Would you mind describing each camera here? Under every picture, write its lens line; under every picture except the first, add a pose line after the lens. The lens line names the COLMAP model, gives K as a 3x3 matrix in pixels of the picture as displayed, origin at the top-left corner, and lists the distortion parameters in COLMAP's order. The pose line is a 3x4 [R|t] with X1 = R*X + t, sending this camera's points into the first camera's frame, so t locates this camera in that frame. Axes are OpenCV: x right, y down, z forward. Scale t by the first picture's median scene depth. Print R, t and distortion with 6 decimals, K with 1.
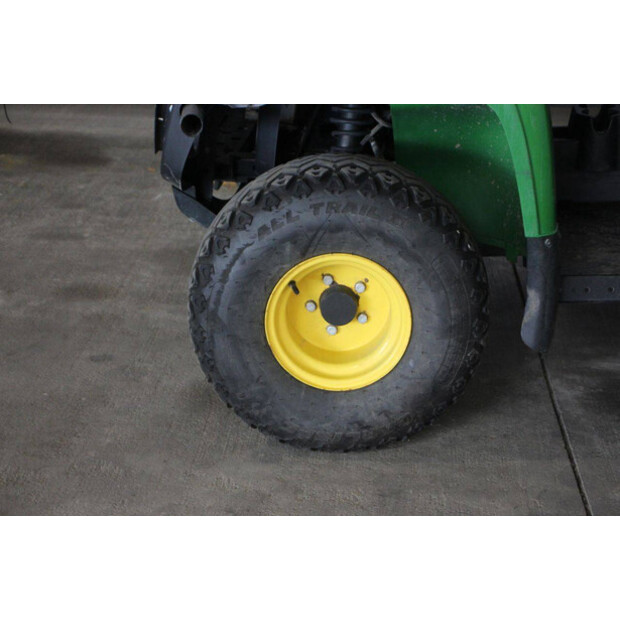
lens RADIAL K [[1341.6, 0, 310.0], [0, 1341.6, 310.0], [0, 0, 1]] dist [0.261326, 0.176377]
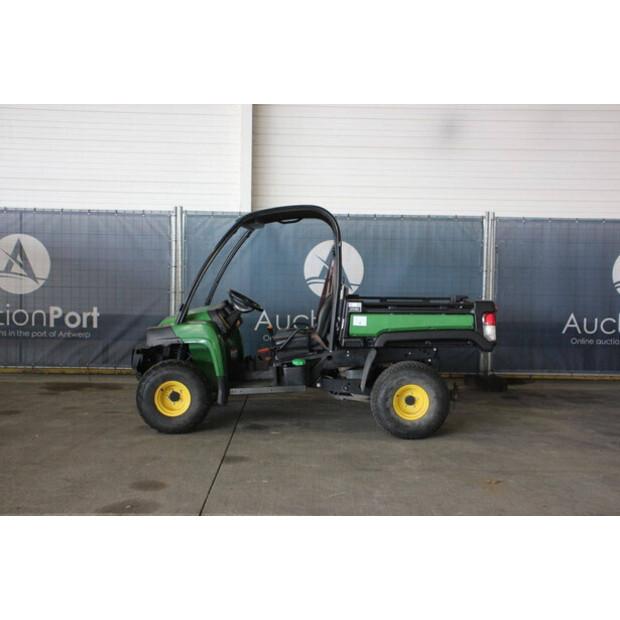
lens RADIAL K [[818.9, 0, 310.0], [0, 818.9, 310.0], [0, 0, 1]] dist [0.011022, 0.026641]
pose [[0.998417, -0.001603, 0.056218, 0.299019], [0.017388, 0.959420, -0.281444, 0.460042], [-0.053485, 0.281976, 0.957930, -1.483664]]
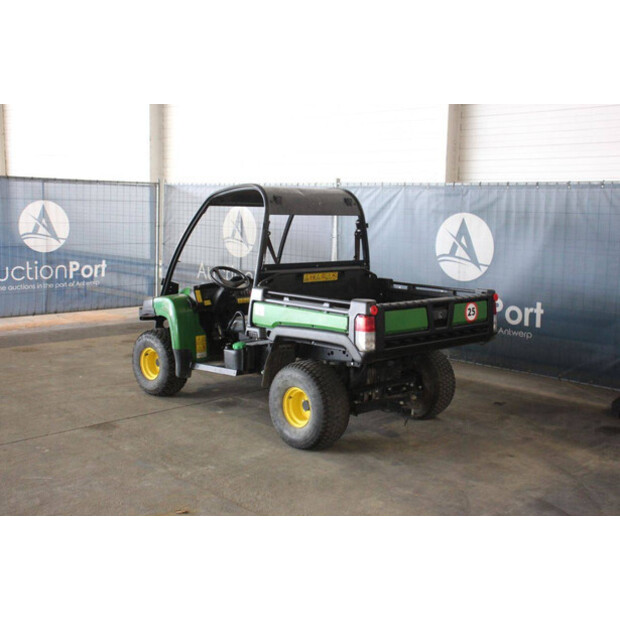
lens RADIAL K [[773.1, 0, 317.0], [0, 773.1, 311.8], [0, 0, 1]] dist [0.028442, 0.039506]
pose [[0.745507, 0.095916, -0.659560, 2.138136], [-0.233454, 0.964478, -0.123617, 0.031500], [0.624274, 0.246134, 0.741417, -0.612917]]
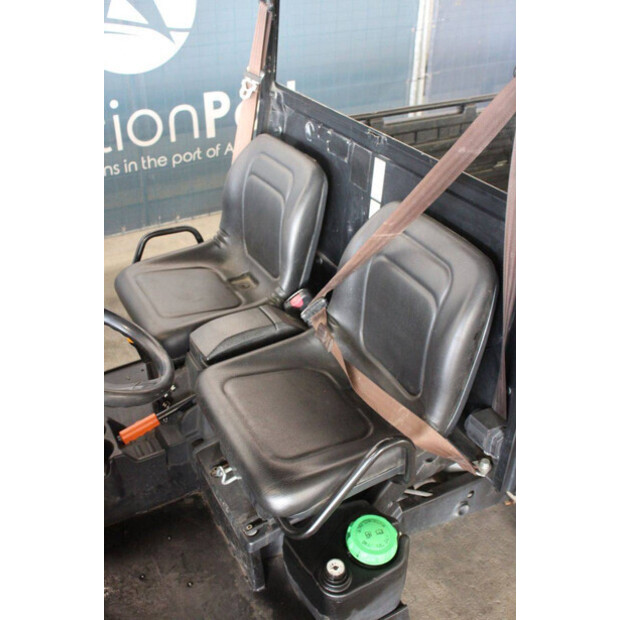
lens RADIAL K [[687.3, 0, 310.0], [0, 687.3, 310.0], [0, 0, 1]] dist [0.015313, 0.018142]
pose [[0.842690, -0.287096, 0.455466, 0.169803], [0.184718, 0.948785, 0.256294, -0.428017], [-0.505720, -0.131844, 0.852563, 0.596508]]
